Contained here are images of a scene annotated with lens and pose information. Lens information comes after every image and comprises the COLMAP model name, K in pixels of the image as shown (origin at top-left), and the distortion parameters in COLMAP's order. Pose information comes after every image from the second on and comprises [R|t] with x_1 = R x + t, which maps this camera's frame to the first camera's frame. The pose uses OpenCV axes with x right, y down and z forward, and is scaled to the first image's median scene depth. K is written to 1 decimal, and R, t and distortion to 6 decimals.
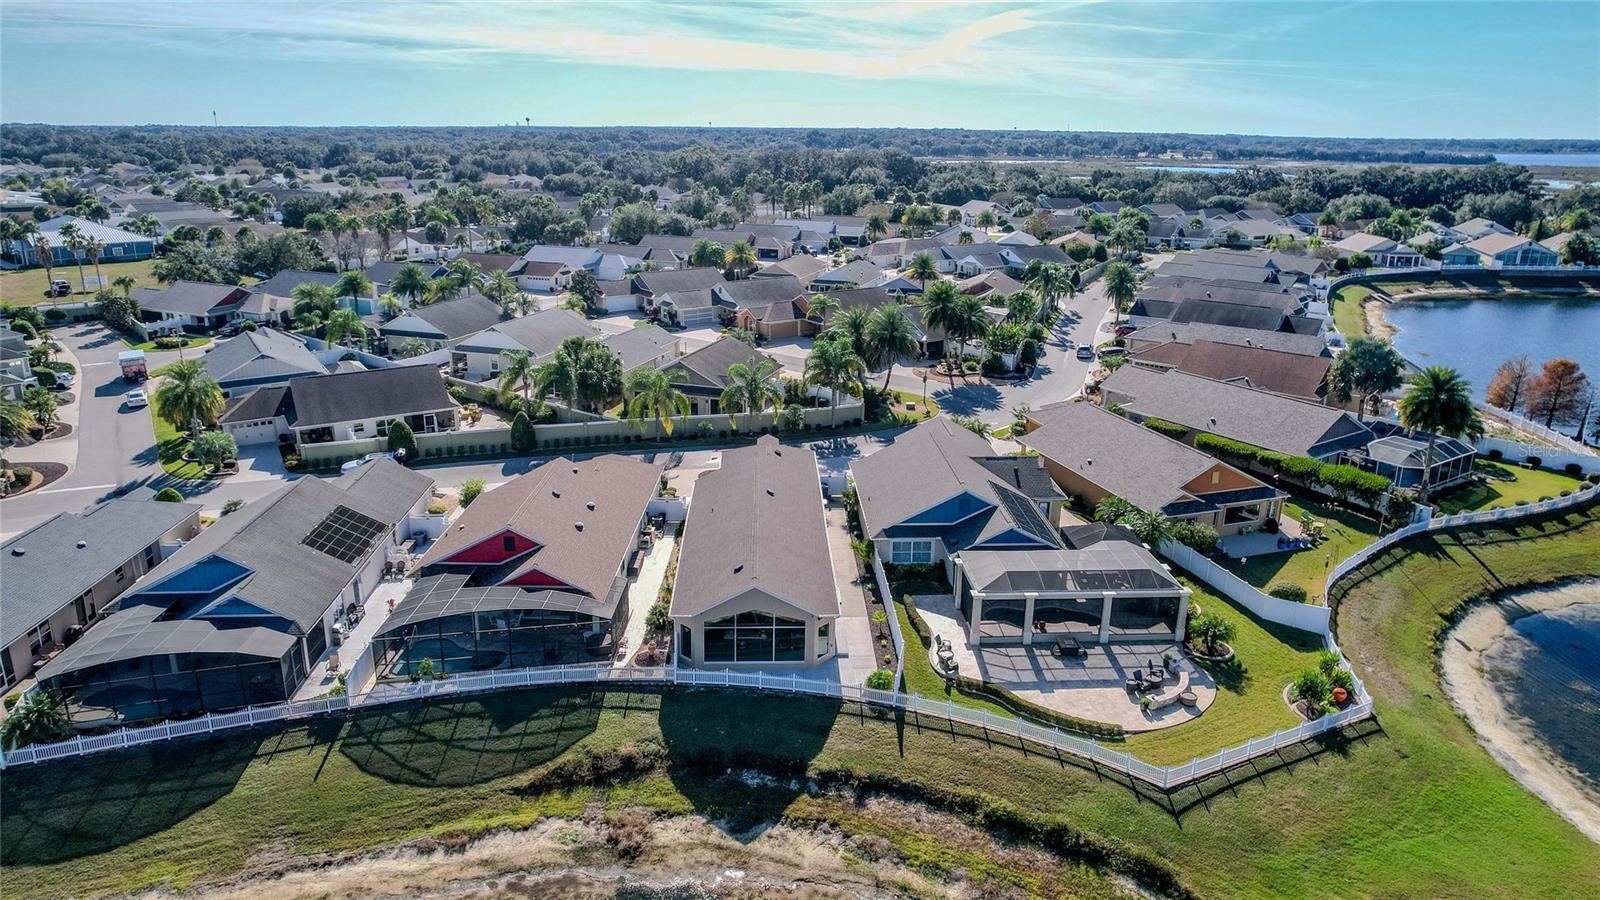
lens RADIAL K [[1032.8, 0, 799.9], [0, 1032.8, 427.2], [0, 0, 1]] dist [-0.073810, 0.063395]
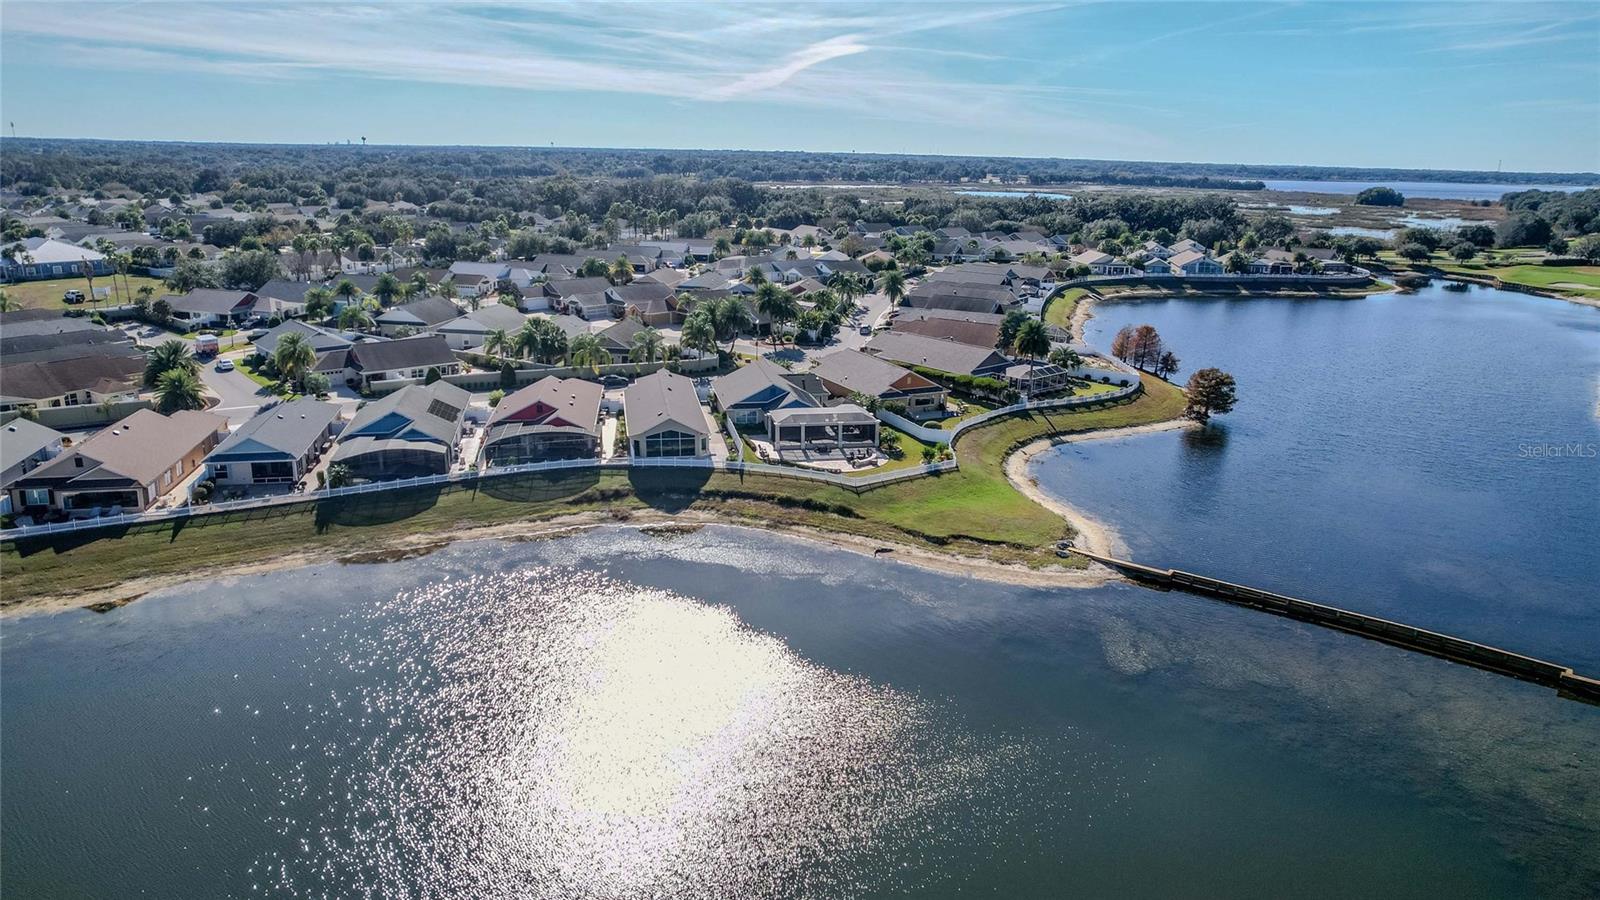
lens RADIAL K [[1032.8, 0, 799.9], [0, 1032.8, 427.2], [0, 0, 1]] dist [-0.073810, 0.063395]
pose [[0.989037, -0.026139, 0.145336, -0.041563], [0.028973, 0.999428, -0.017421, 0.102761], [-0.144798, 0.021441, 0.989229, -0.521936]]
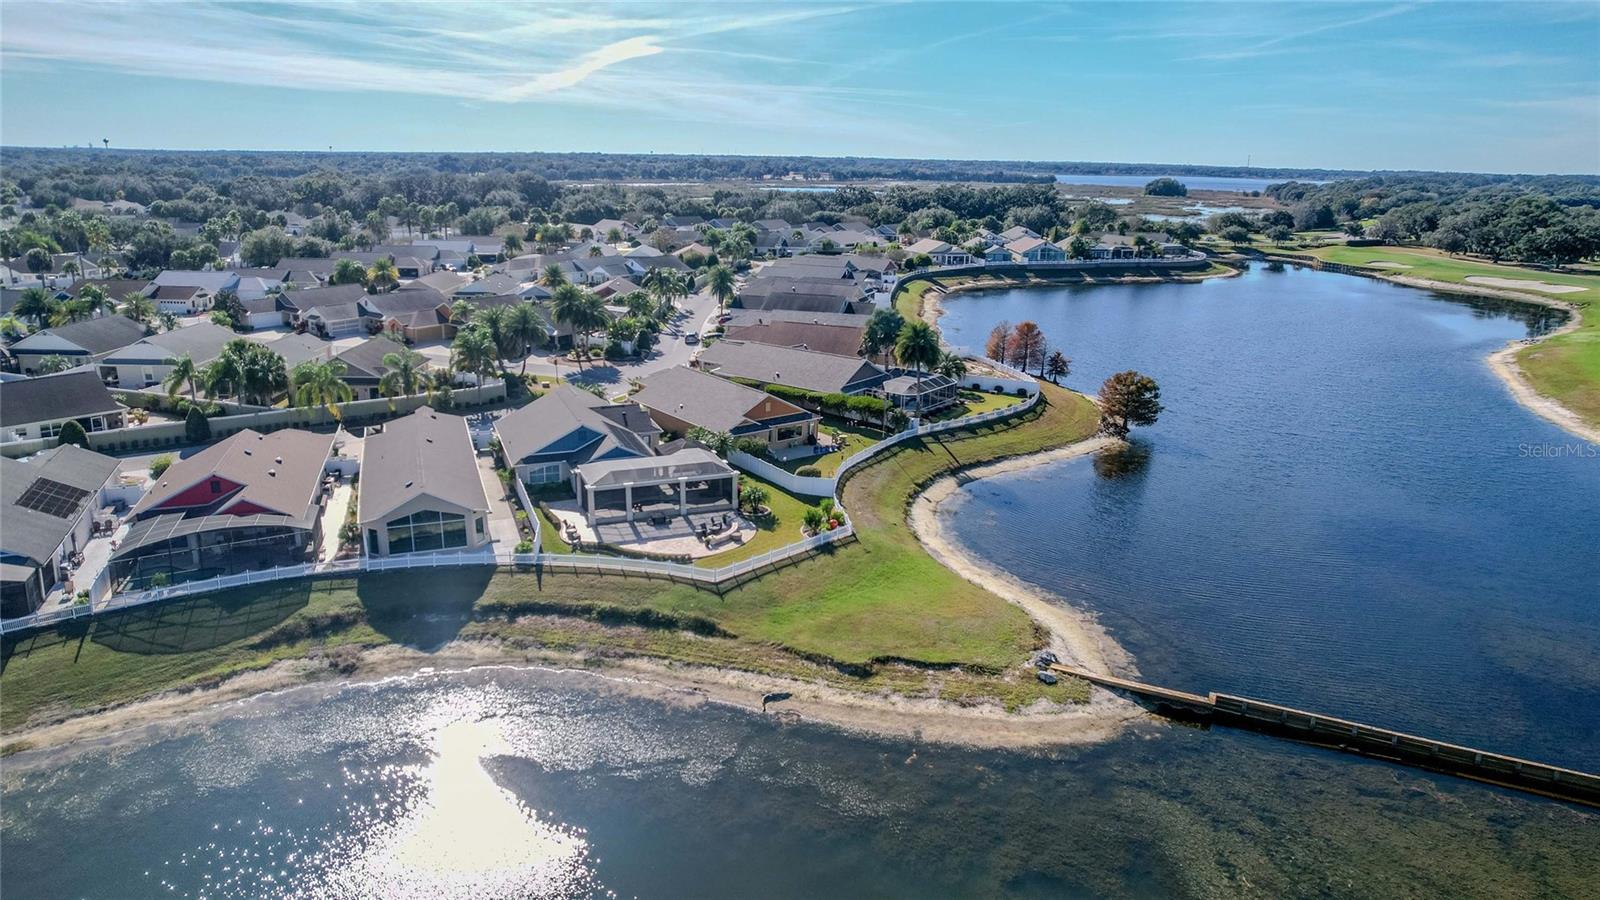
lens RADIAL K [[1032.2, 0, 802.7], [0, 1032.2, 420.3], [0, 0, 1]] dist [-0.084435, 0.076369]
pose [[0.942704, -0.075610, 0.324948, -0.001494], [0.084514, 0.996333, -0.013351, 0.057234], [-0.322747, 0.040048, 0.945638, -0.208963]]
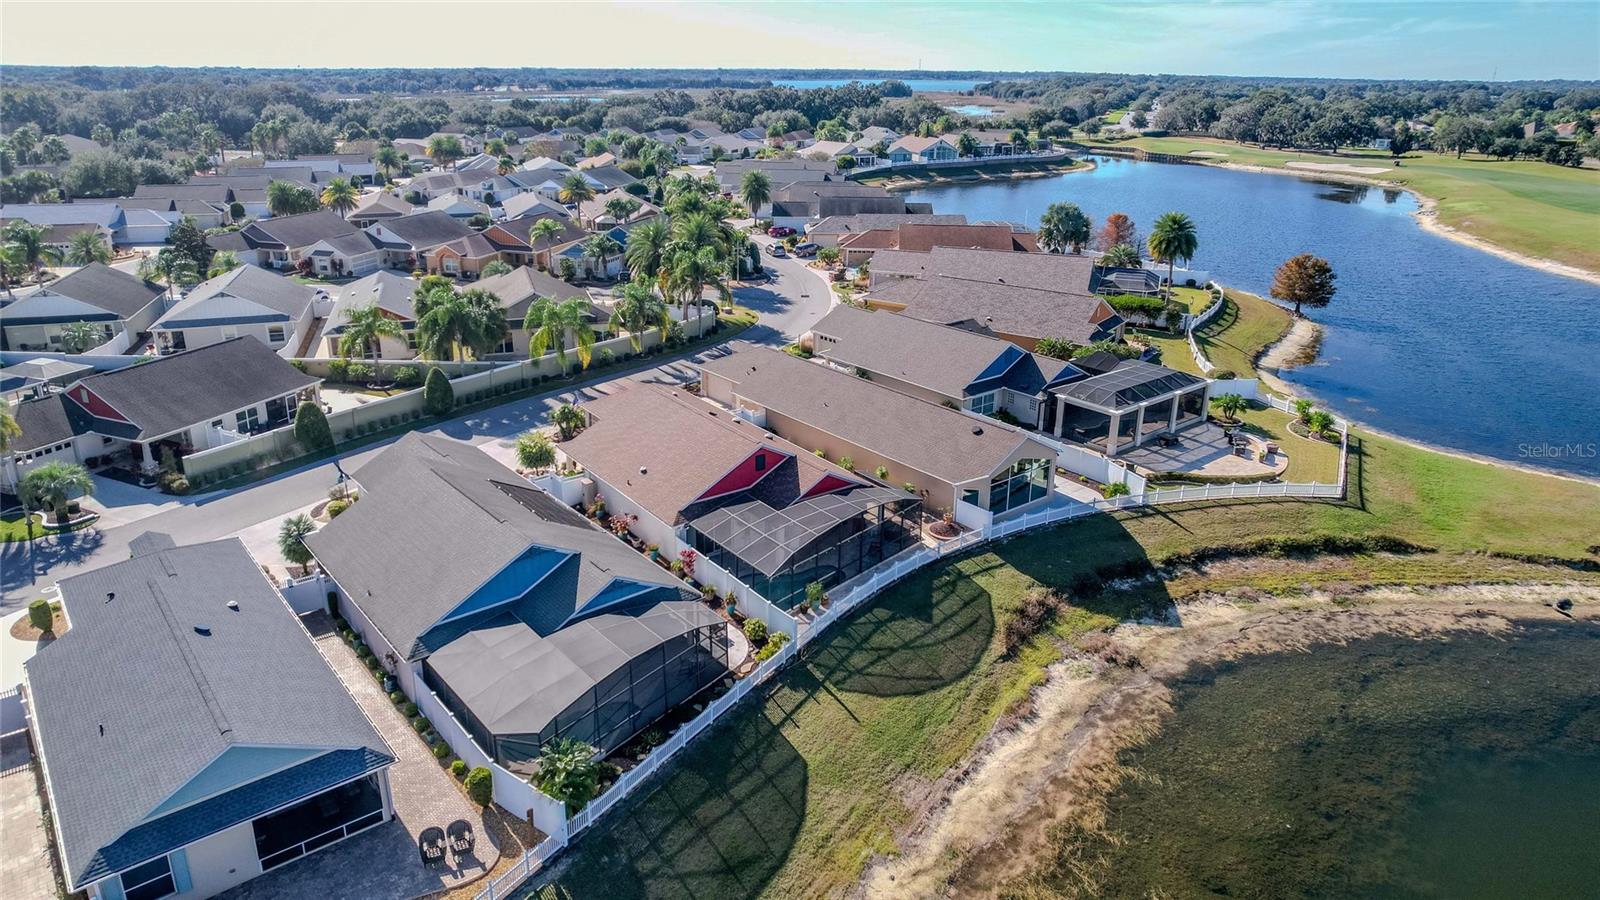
lens RADIAL K [[1032.8, 0, 799.9], [0, 1032.8, 427.2], [0, 0, 1]] dist [-0.073810, 0.063395]
pose [[0.799224, -0.199858, 0.566832, -0.405675], [0.166697, 0.979805, 0.110427, -0.007915], [-0.577454, 0.006234, 0.816399, 0.113670]]
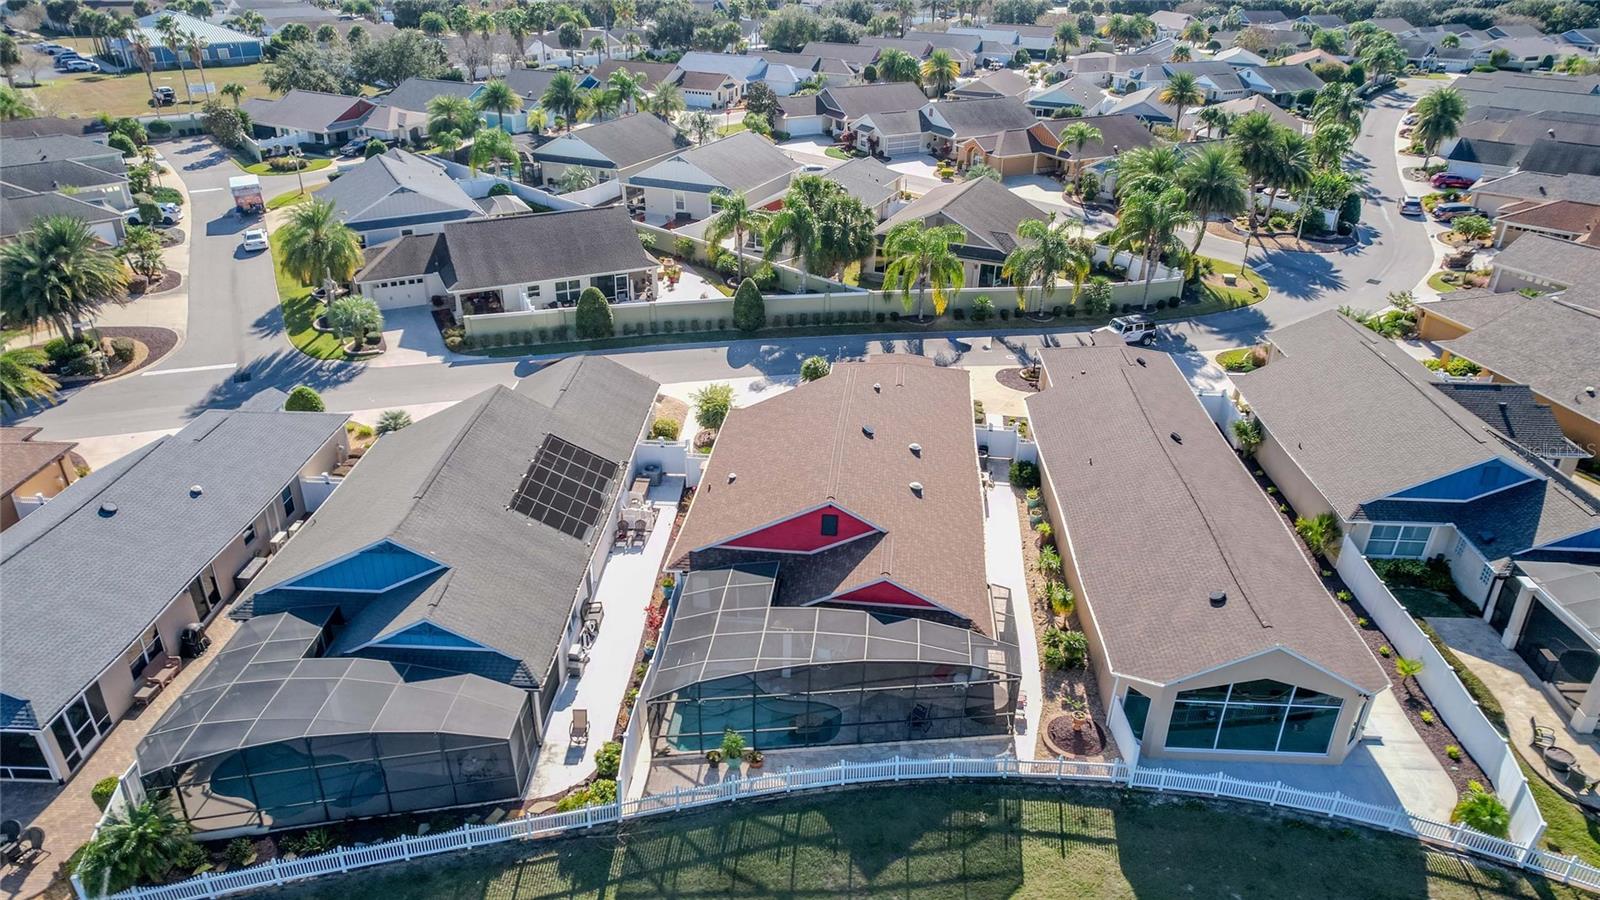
lens RADIAL K [[1031.0, 0, 798.9], [0, 1031.0, 425.2], [0, 0, 1]] dist [-0.083232, 0.078377]
pose [[0.995360, 0.046591, -0.084184, -0.130703], [-0.031706, 0.984899, 0.170203, -0.029913], [0.090843, -0.166744, 0.981807, 0.197114]]
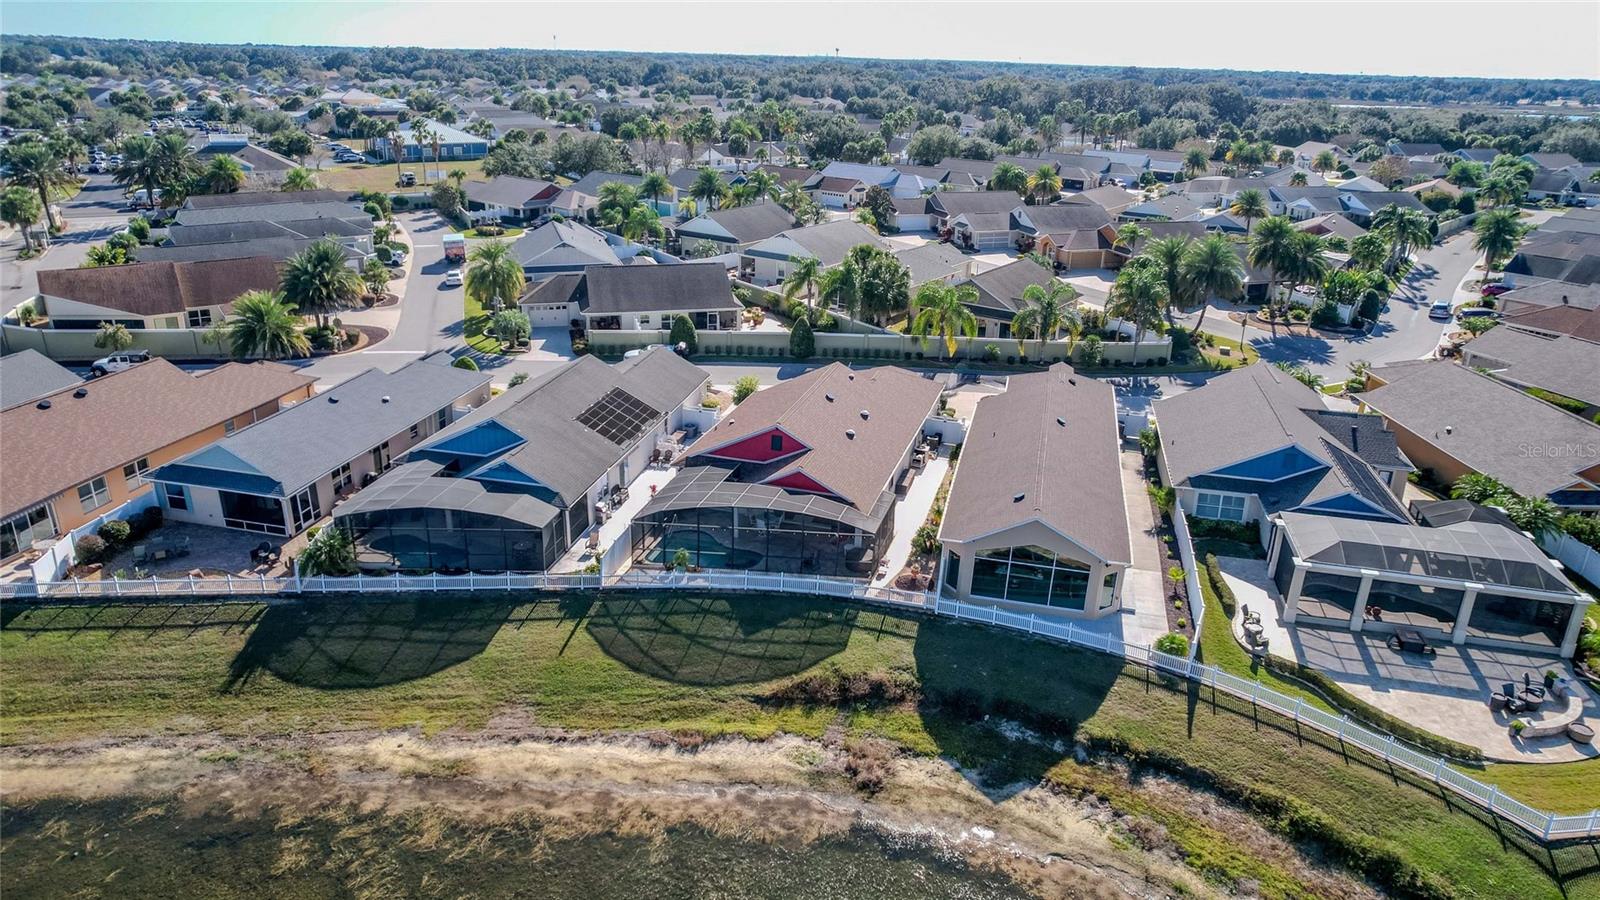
lens RADIAL K [[1032.8, 0, 799.9], [0, 1032.8, 427.2], [0, 0, 1]] dist [-0.073810, 0.063395]
pose [[0.960037, 0.108673, -0.257913, -0.009490], [-0.093275, 0.993088, 0.071243, 0.015269], [0.263873, -0.044339, 0.963538, 0.045788]]
